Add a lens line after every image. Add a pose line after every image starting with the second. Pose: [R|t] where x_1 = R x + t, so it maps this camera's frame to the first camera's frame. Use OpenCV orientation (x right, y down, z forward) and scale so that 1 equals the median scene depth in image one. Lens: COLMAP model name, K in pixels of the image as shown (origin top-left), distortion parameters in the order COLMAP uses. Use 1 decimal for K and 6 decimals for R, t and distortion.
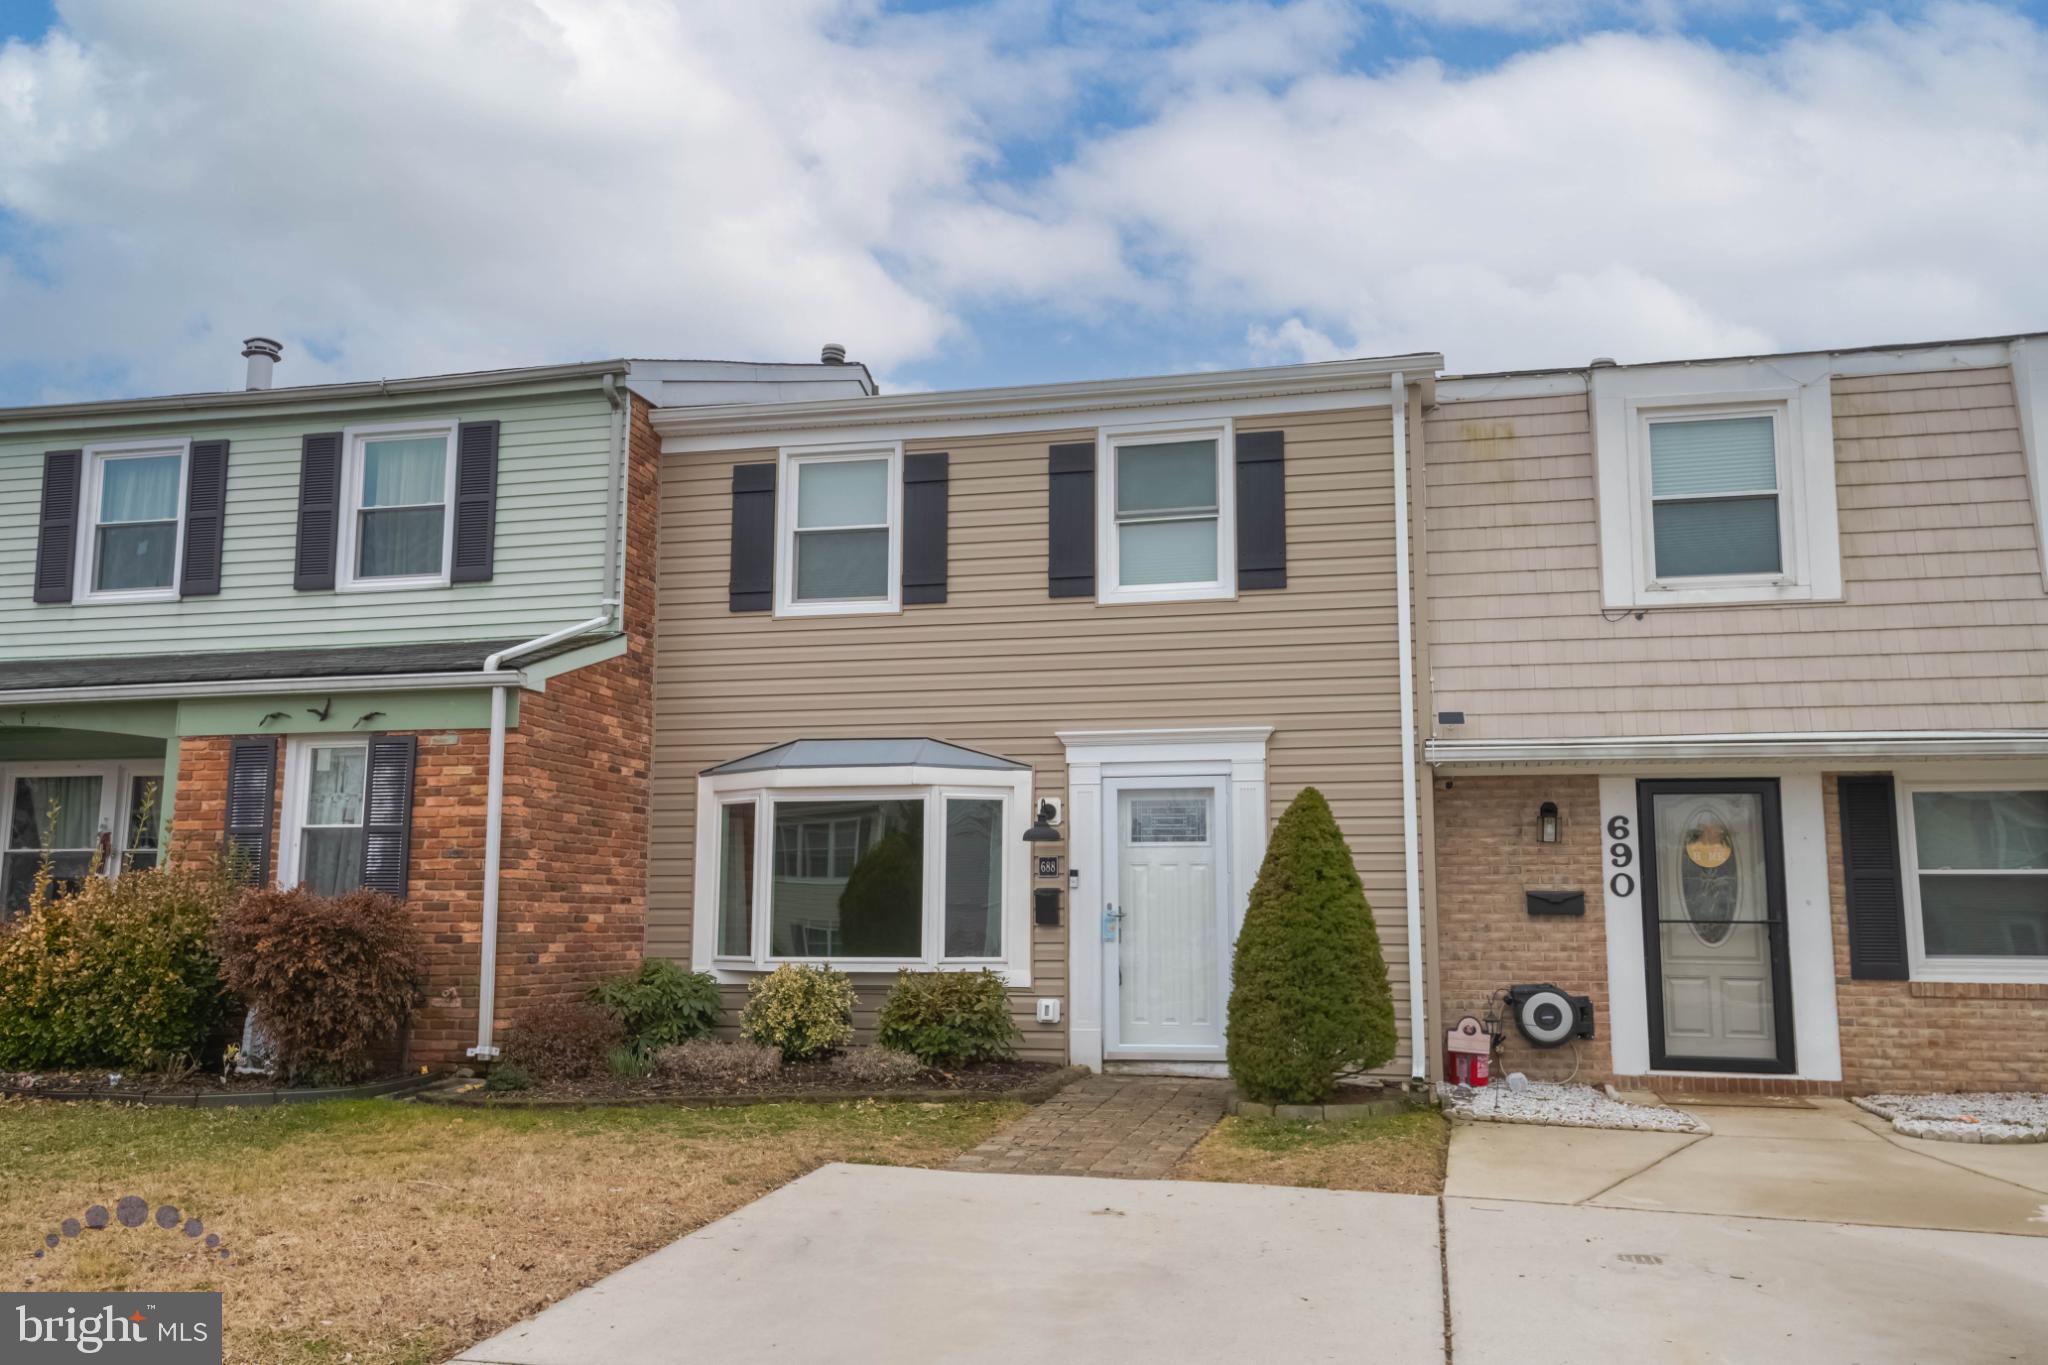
lens RADIAL K [[1706.3, 0, 1024.0], [0, 1706.3, 682.5], [0, 0, 1]] dist [0.031998, 0.003350]
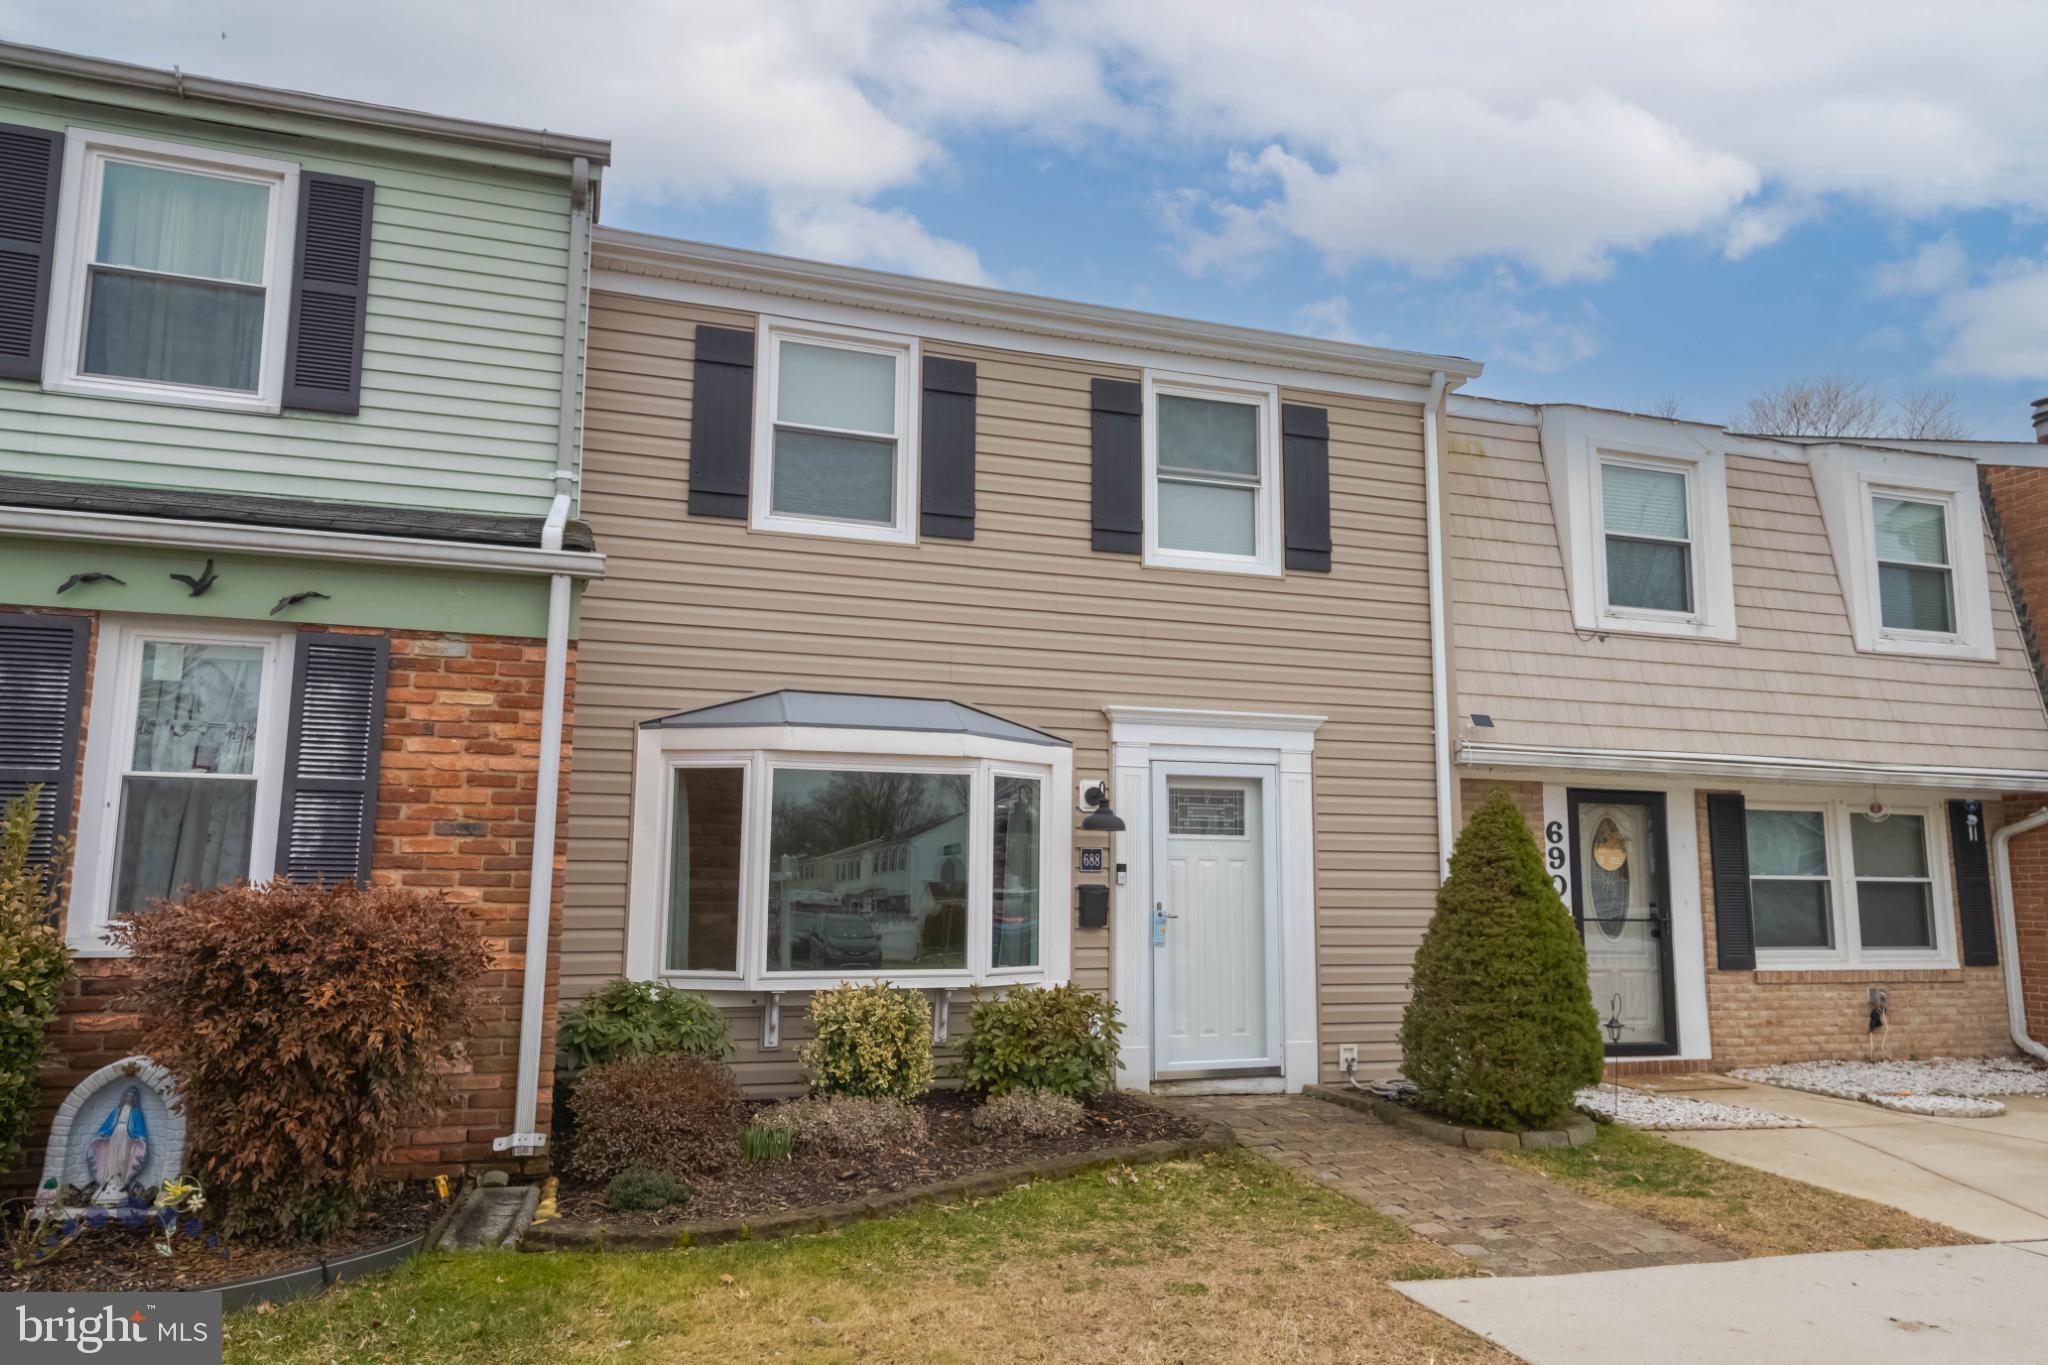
lens RADIAL K [[1454.4, 0, 1024.0], [0, 1454.4, 682.5], [0, 0, 1]] dist [0.022132, -0.000303]
pose [[0.835086, 0.081421, 0.544061, -0.432344], [-0.082649, 0.996330, -0.022246, 0.038562], [-0.543876, -0.026389, 0.838751, 0.411860]]
